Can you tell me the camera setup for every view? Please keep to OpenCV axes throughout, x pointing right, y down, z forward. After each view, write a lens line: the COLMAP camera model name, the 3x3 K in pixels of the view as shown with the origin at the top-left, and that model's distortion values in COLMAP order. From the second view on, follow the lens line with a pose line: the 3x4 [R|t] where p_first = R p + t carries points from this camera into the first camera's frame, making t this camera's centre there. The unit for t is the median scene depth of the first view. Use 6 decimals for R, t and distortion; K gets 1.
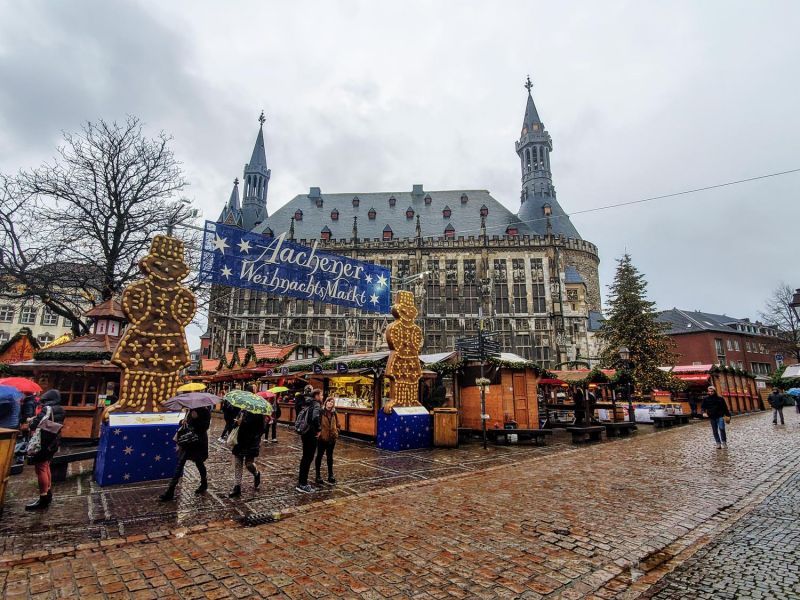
lens RADIAL K [[408.3, 0, 400.0], [0, 408.3, 300.0], [0, 0, 1]] dist [0.003036, 0.000434]
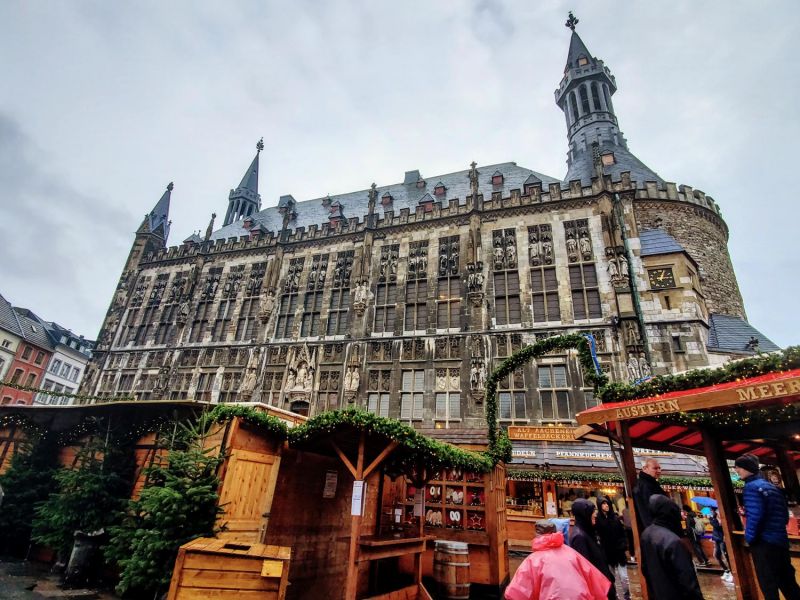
lens RADIAL K [[408.3, 0, 400.0], [0, 408.3, 300.0], [0, 0, 1]] dist [0.003036, 0.000434]
pose [[0.958073, -0.066074, -0.278802, 0.258601], [0.005411, 0.977046, -0.212959, 0.108124], [0.286473, 0.202521, 0.936439, 0.470617]]
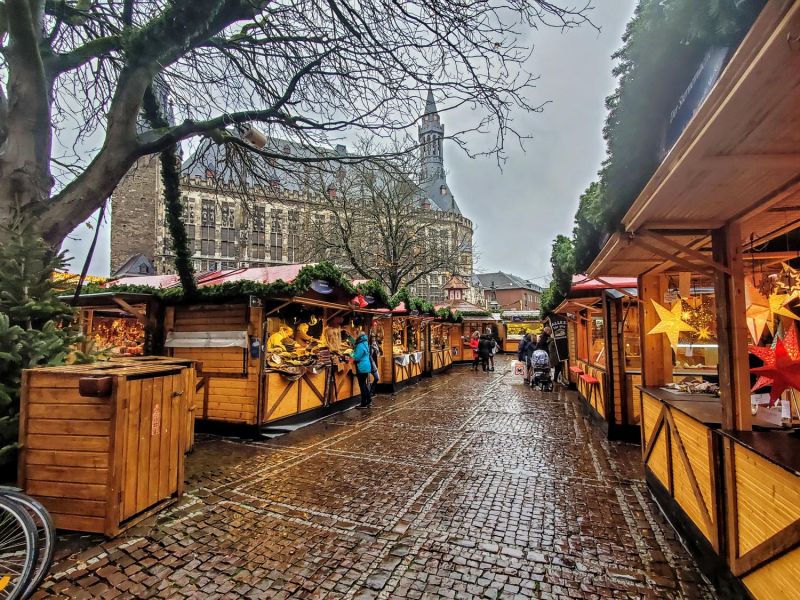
lens RADIAL K [[408.3, 0, 400.0], [0, 408.3, 300.0], [0, 0, 1]] dist [0.003036, 0.000434]
pose [[0.850536, 0.020924, 0.525500, -0.479202], [-0.088270, 0.990713, 0.103420, -0.001581], [-0.518456, -0.134349, 0.844485, -0.073198]]
